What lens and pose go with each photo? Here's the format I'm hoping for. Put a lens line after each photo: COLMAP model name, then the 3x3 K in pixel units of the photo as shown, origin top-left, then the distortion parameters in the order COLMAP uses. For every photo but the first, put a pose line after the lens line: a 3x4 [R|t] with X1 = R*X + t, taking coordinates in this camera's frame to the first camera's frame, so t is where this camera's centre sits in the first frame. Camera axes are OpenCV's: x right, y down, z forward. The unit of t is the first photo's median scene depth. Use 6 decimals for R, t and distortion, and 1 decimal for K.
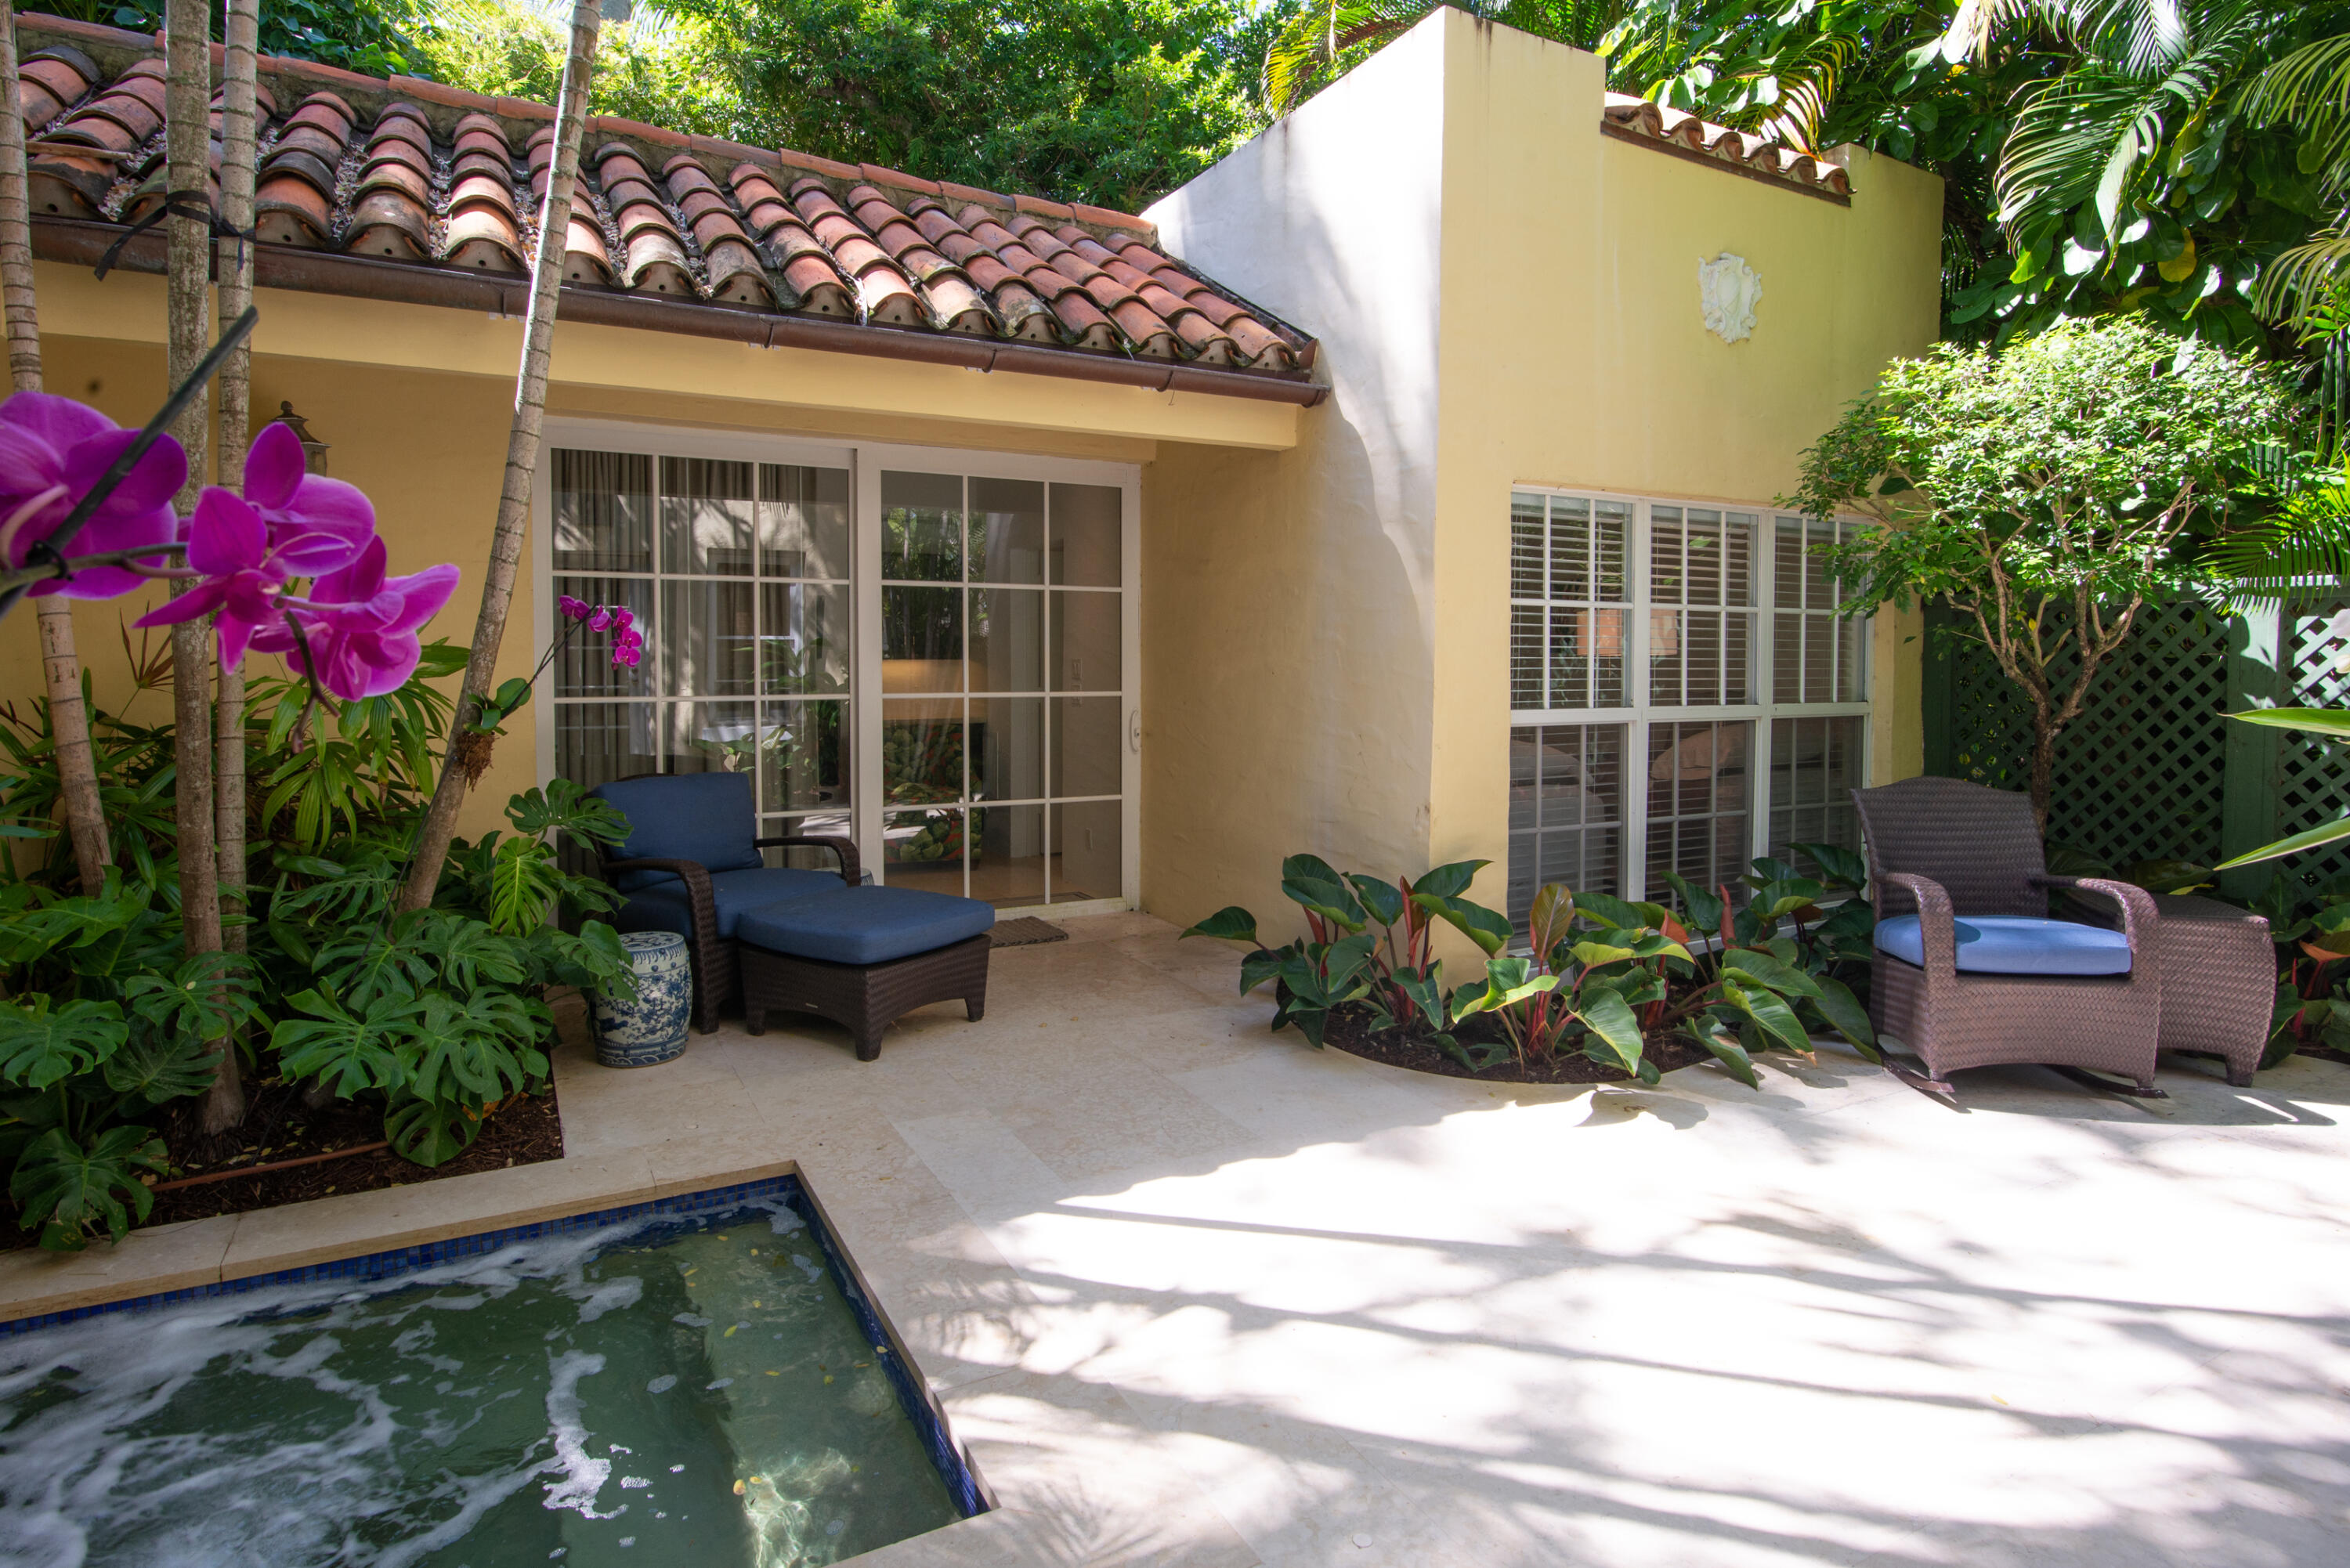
lens RADIAL K [[1210.9, 0, 1177.0], [0, 1210.9, 675.8], [0, 0, 1]] dist [0.000864, 0.000123]
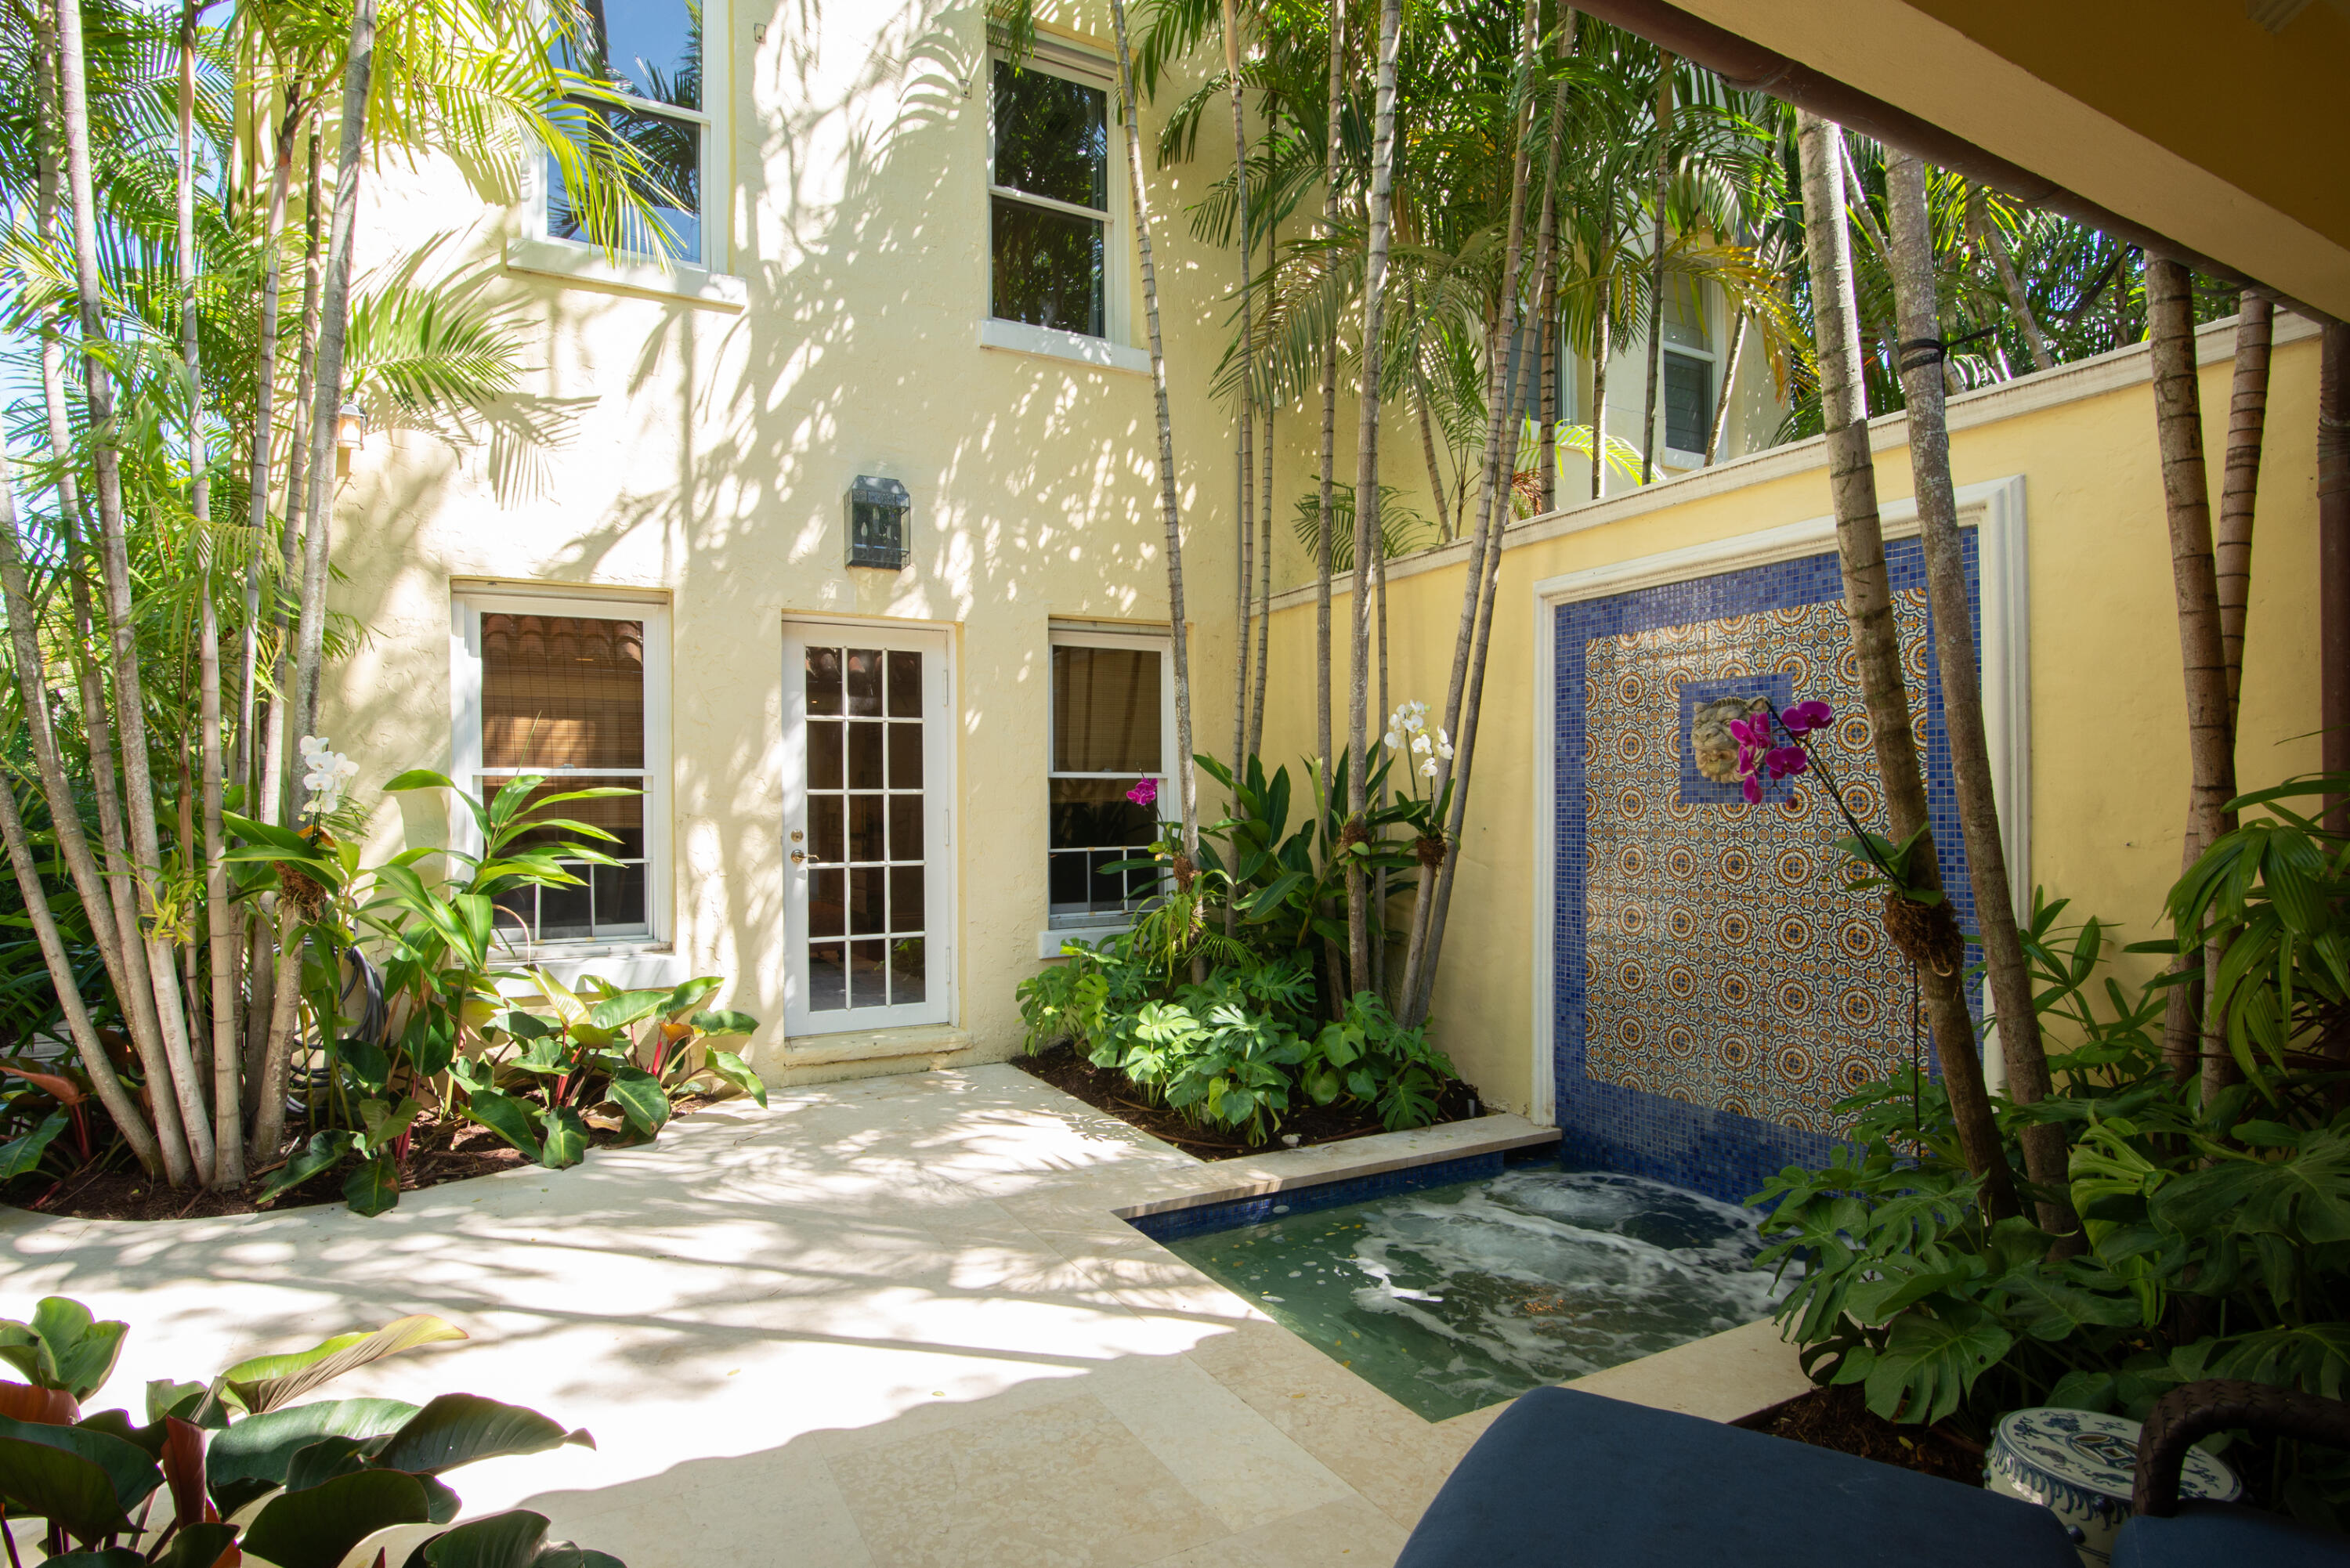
lens RADIAL K [[1227.3, 0, 1174.8], [0, 1227.3, 807.8], [0, 0, 1]] dist [-0.001836, -0.000221]
pose [[-0.999557, 0.008495, -0.028517, -0.132920], [0.008181, 0.999905, 0.011107, -0.012150], [0.028608, 0.010869, -0.999532, 1.834629]]
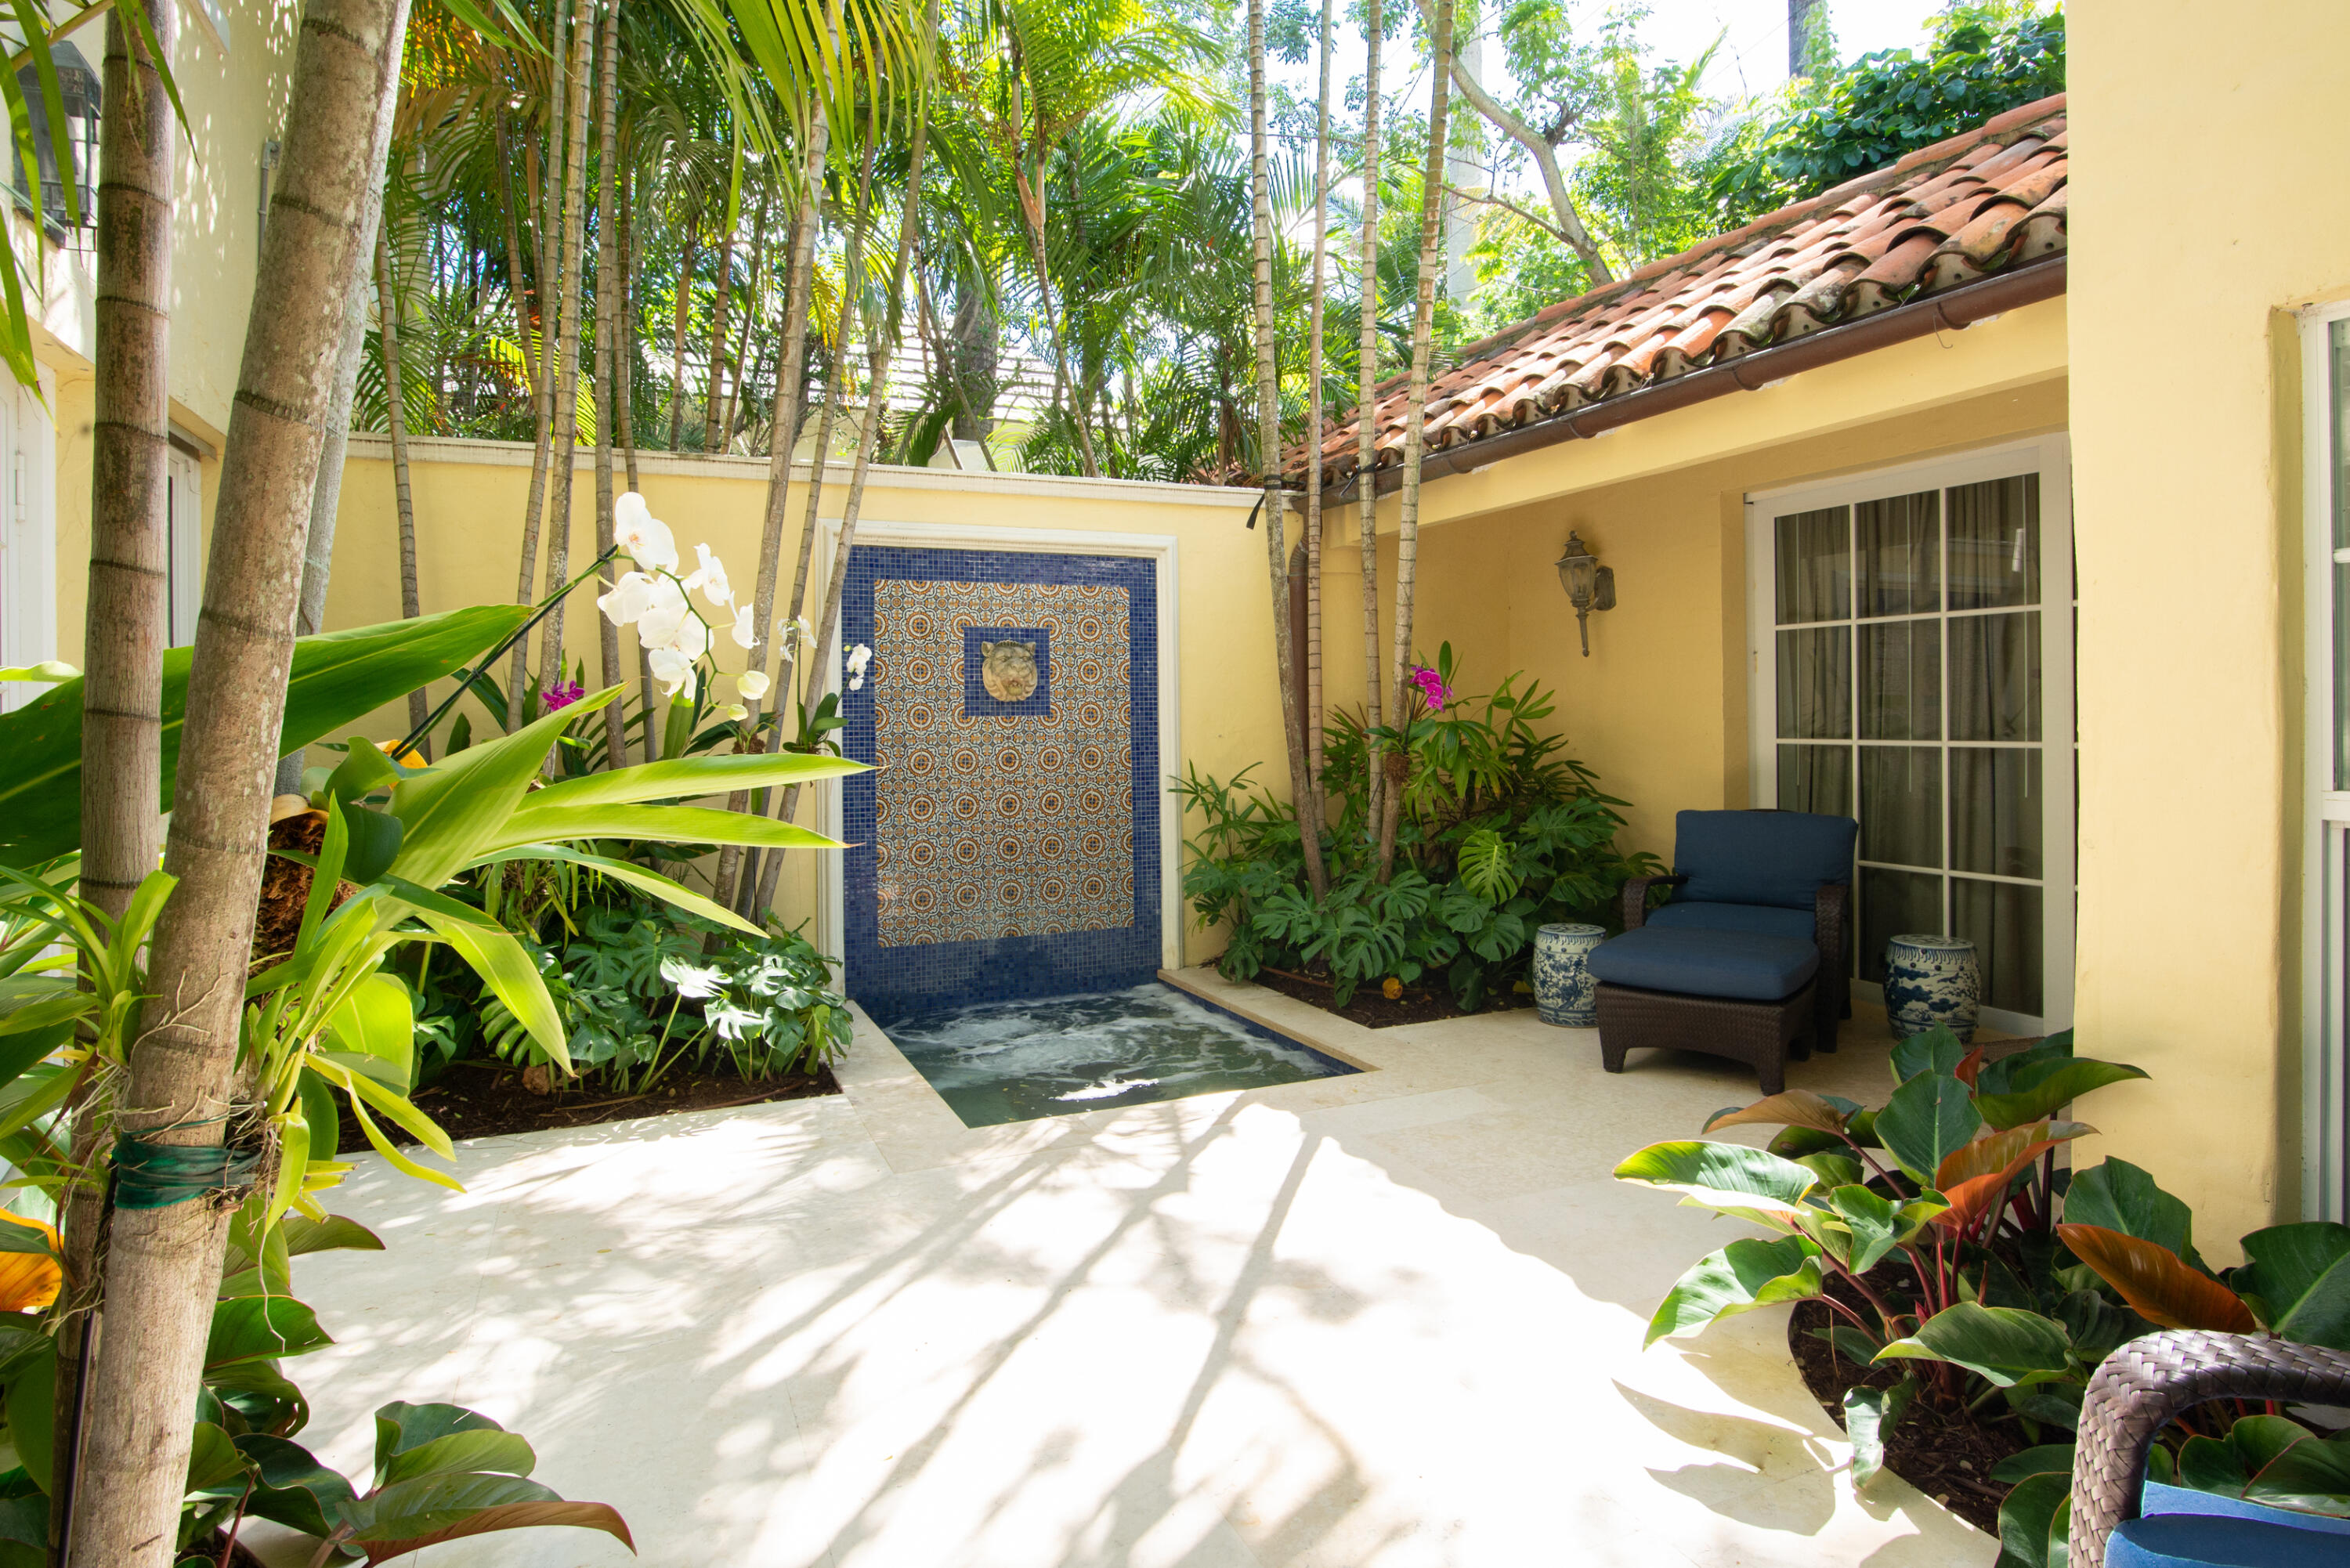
lens RADIAL K [[1237.0, 0, 1174.7], [0, 1237.0, 707.7], [0, 0, 1]] dist [-0.000882, -0.000213]
pose [[-0.041595, -0.003383, -0.999129, 1.115991], [-0.003754, 0.999988, -0.003230, -0.004854], [0.999128, 0.003617, -0.041607, 0.840400]]
